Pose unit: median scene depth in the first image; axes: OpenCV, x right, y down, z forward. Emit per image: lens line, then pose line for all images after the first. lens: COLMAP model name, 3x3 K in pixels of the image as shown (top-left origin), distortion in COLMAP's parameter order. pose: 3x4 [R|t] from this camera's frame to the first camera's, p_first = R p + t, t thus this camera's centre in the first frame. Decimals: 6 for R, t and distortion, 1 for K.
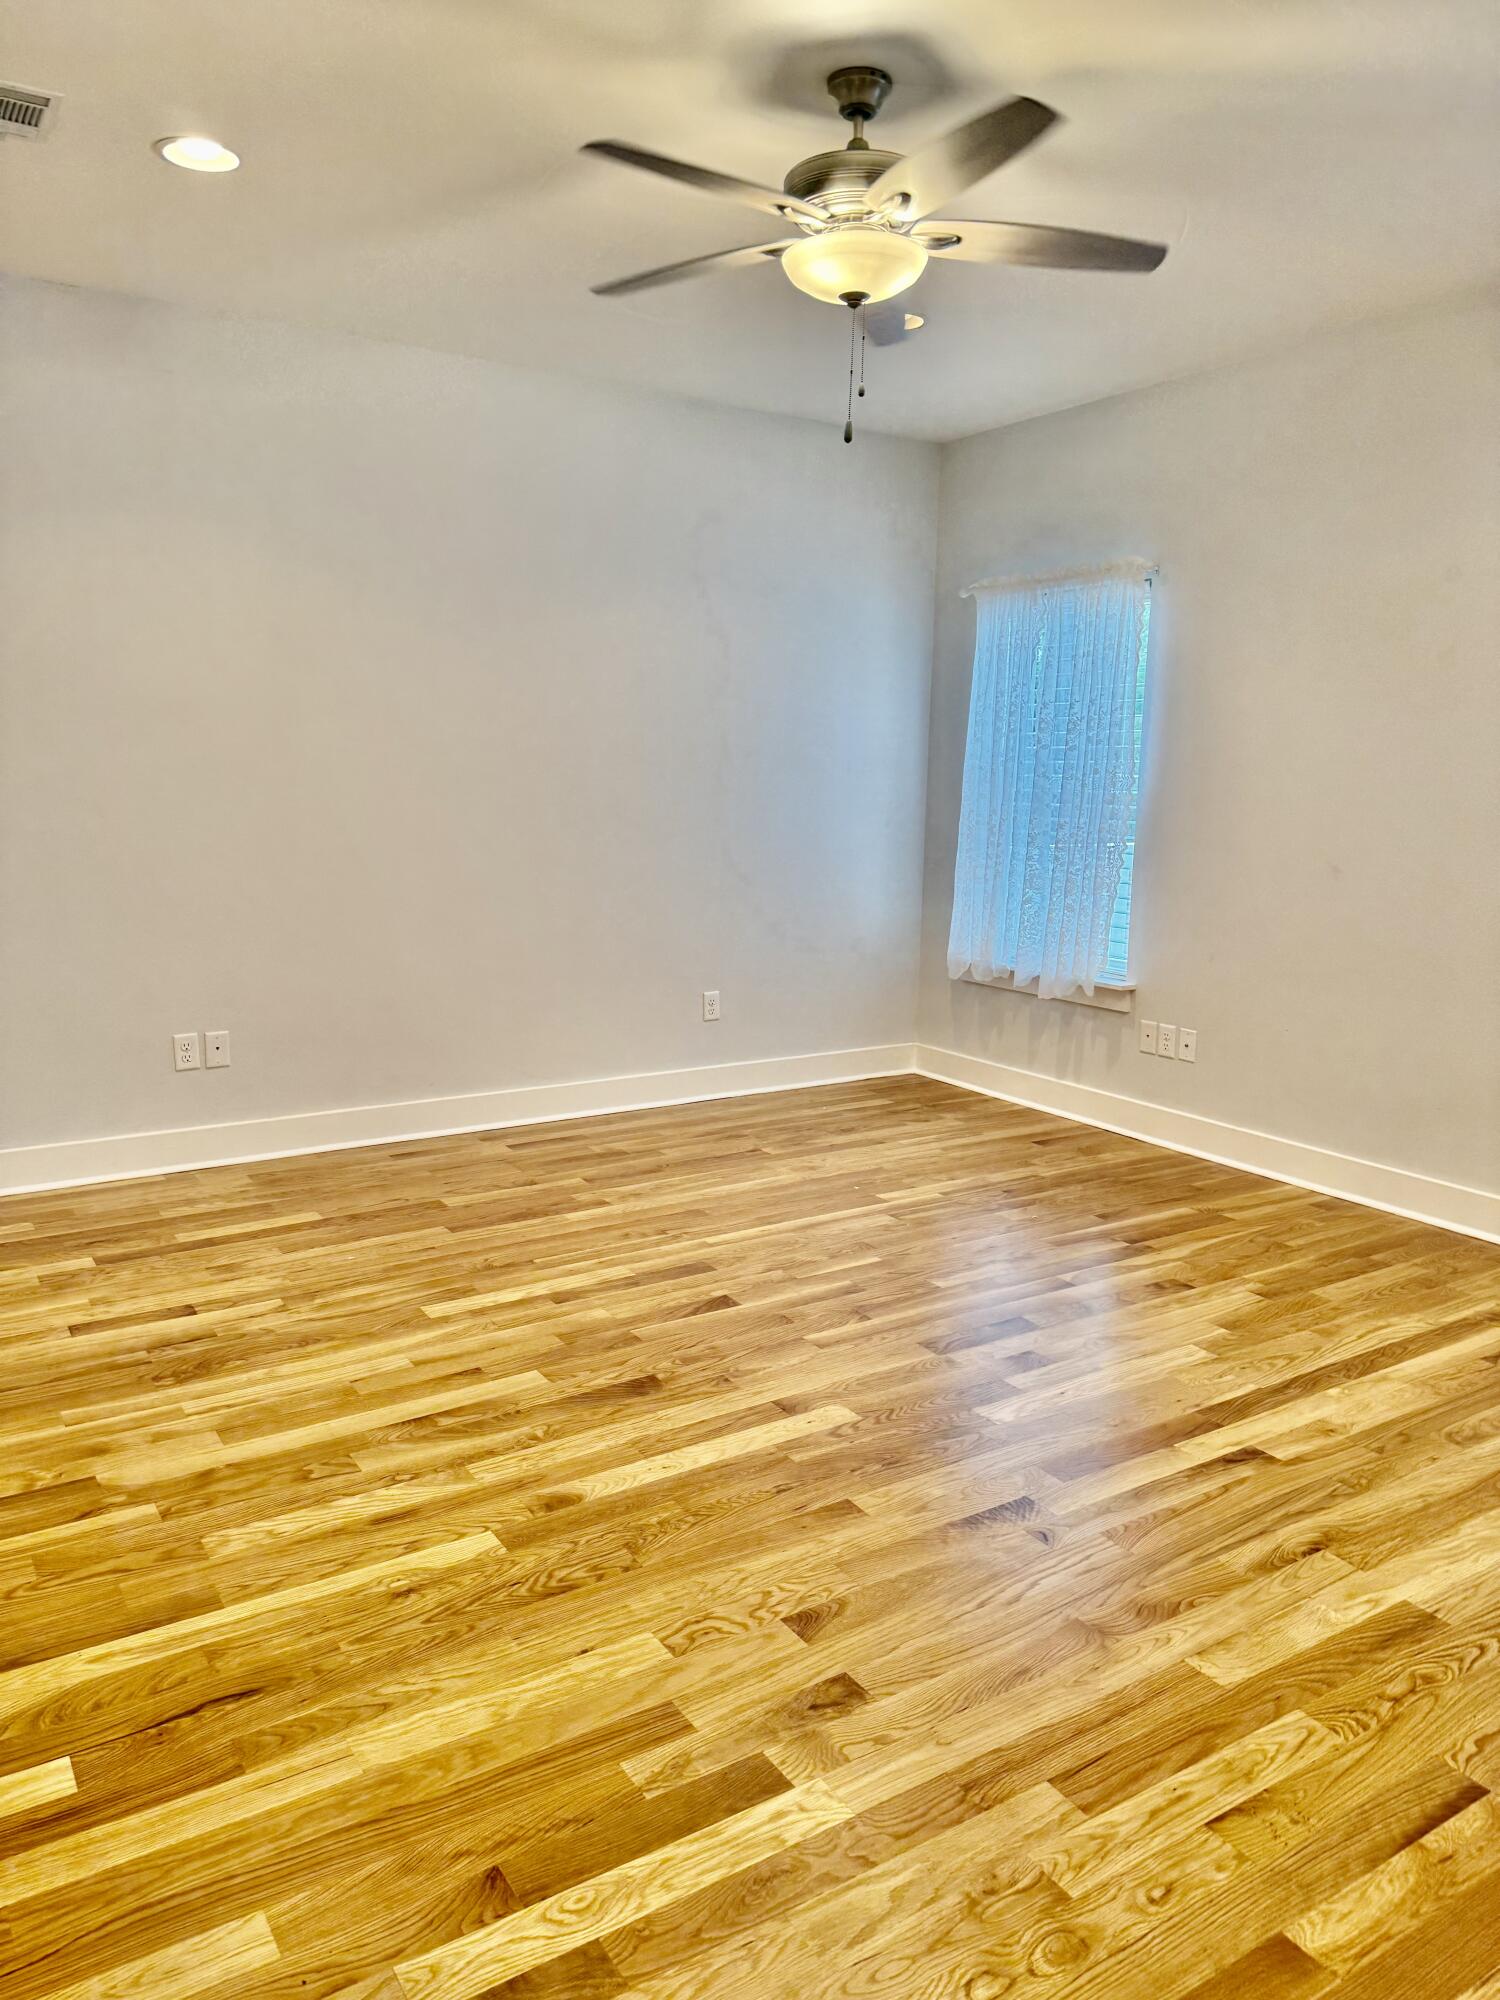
lens RADIAL K [[1396.4, 0, 750.0], [0, 1396.4, 1000.0], [0, 0, 1]] dist [0.110681, -0.176524]
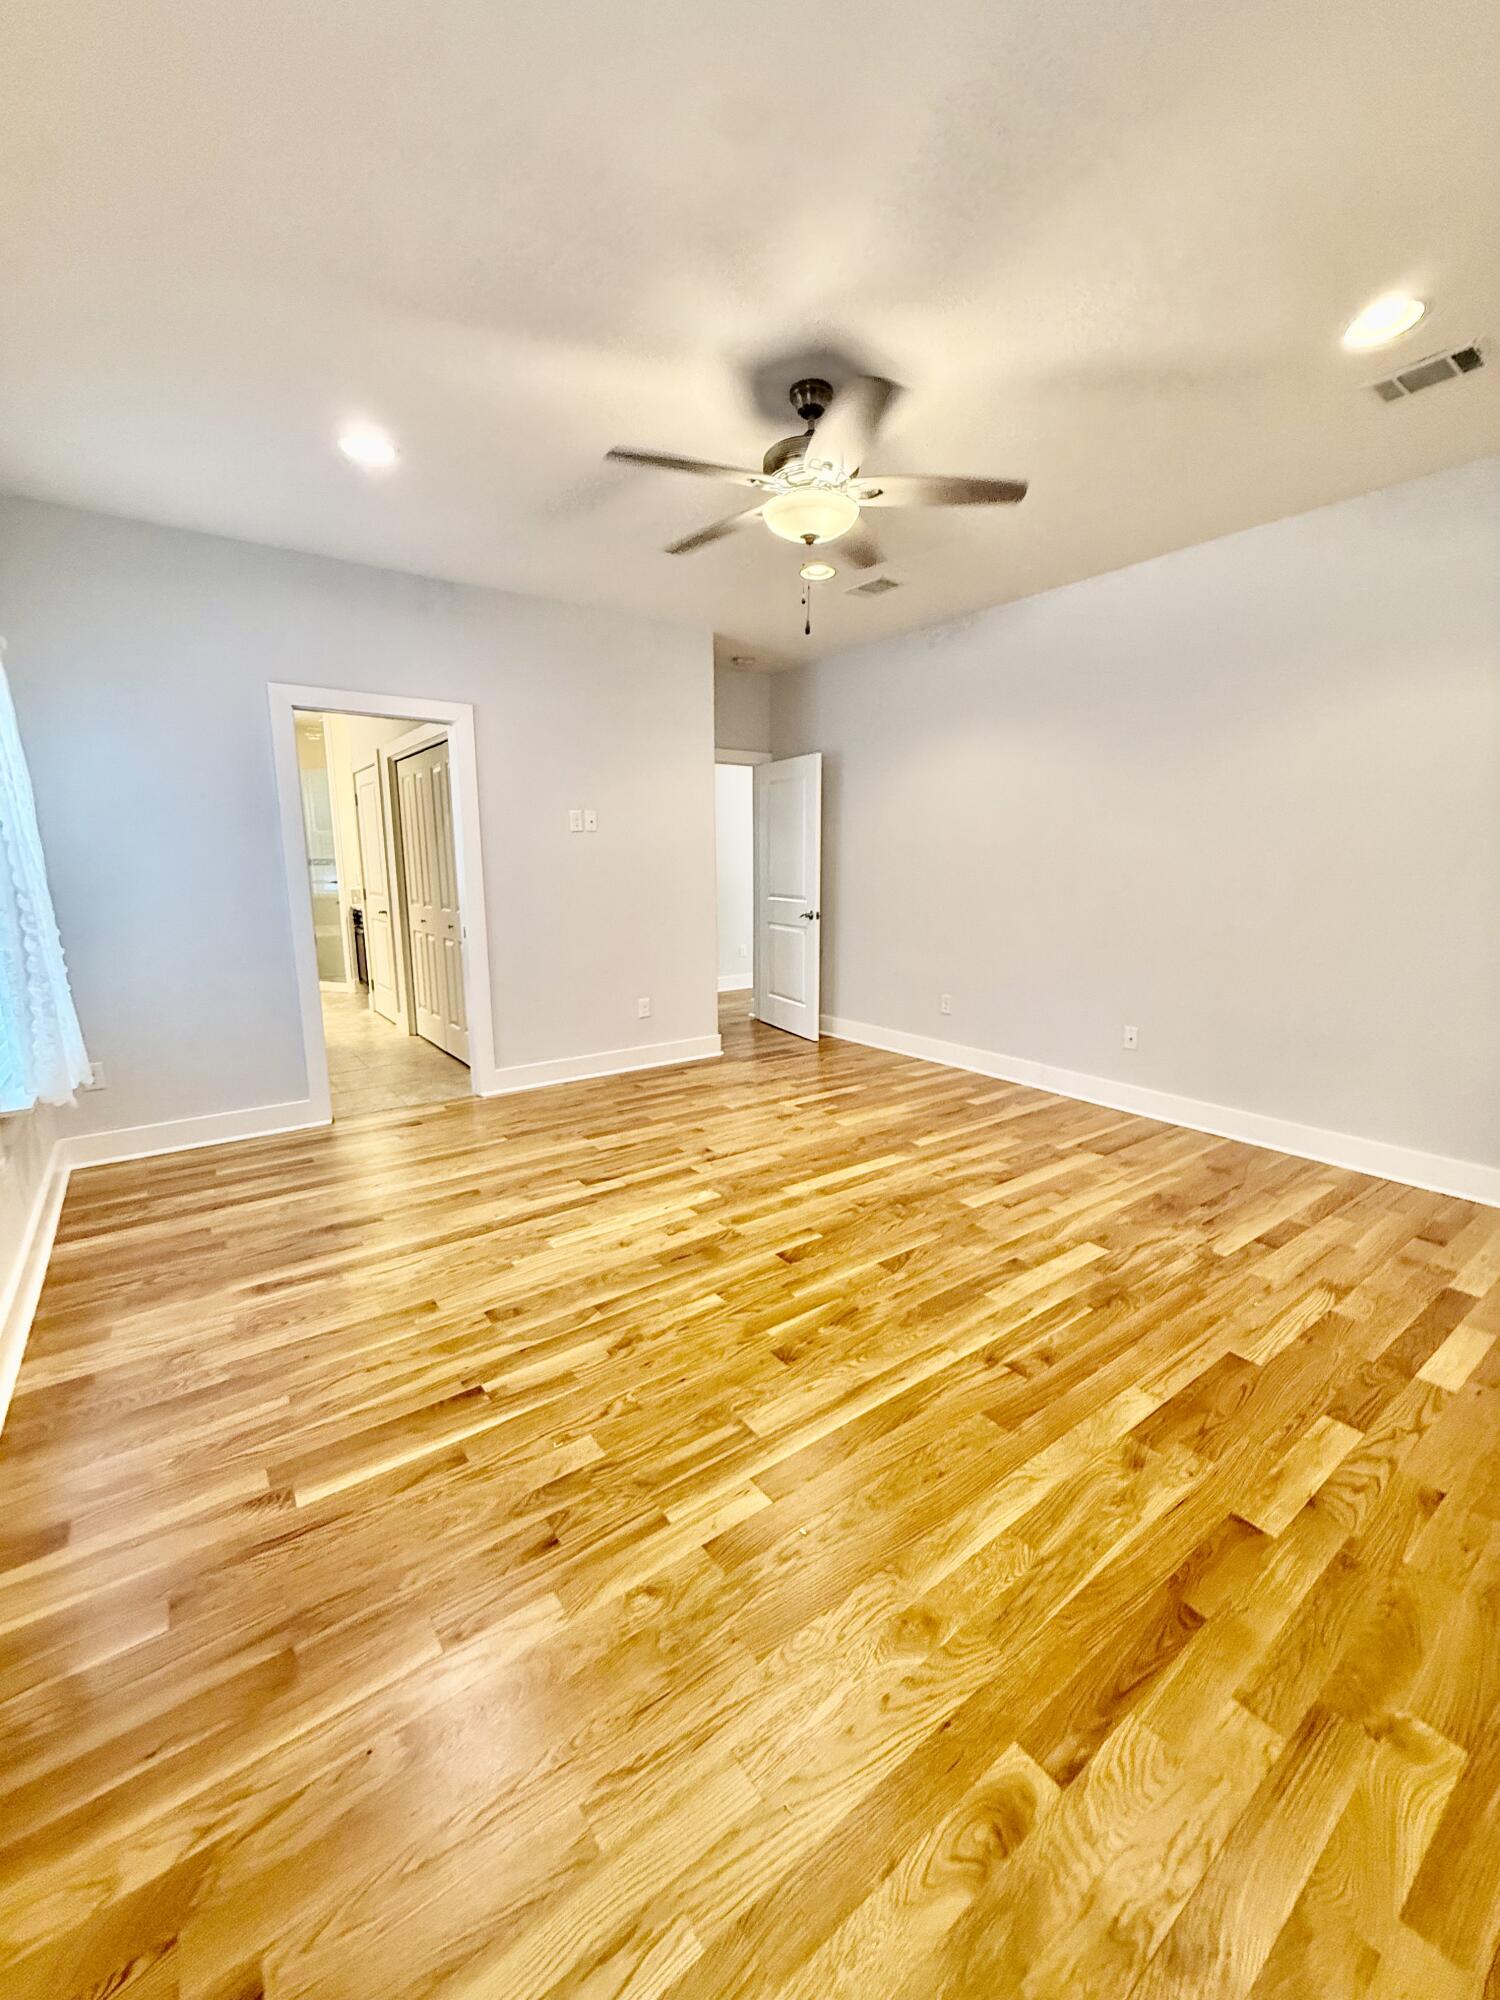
lens RADIAL K [[797.7, 0, 758.3], [0, 797.7, 992.5], [0, 0, 1]] dist [-0.001326, 0.000487]
pose [[-0.997507, -0.000205, -0.070574, 0.165397], [-0.022979, 0.946447, 0.322041, -0.269506], [0.066728, 0.322860, -0.944091, 1.719823]]
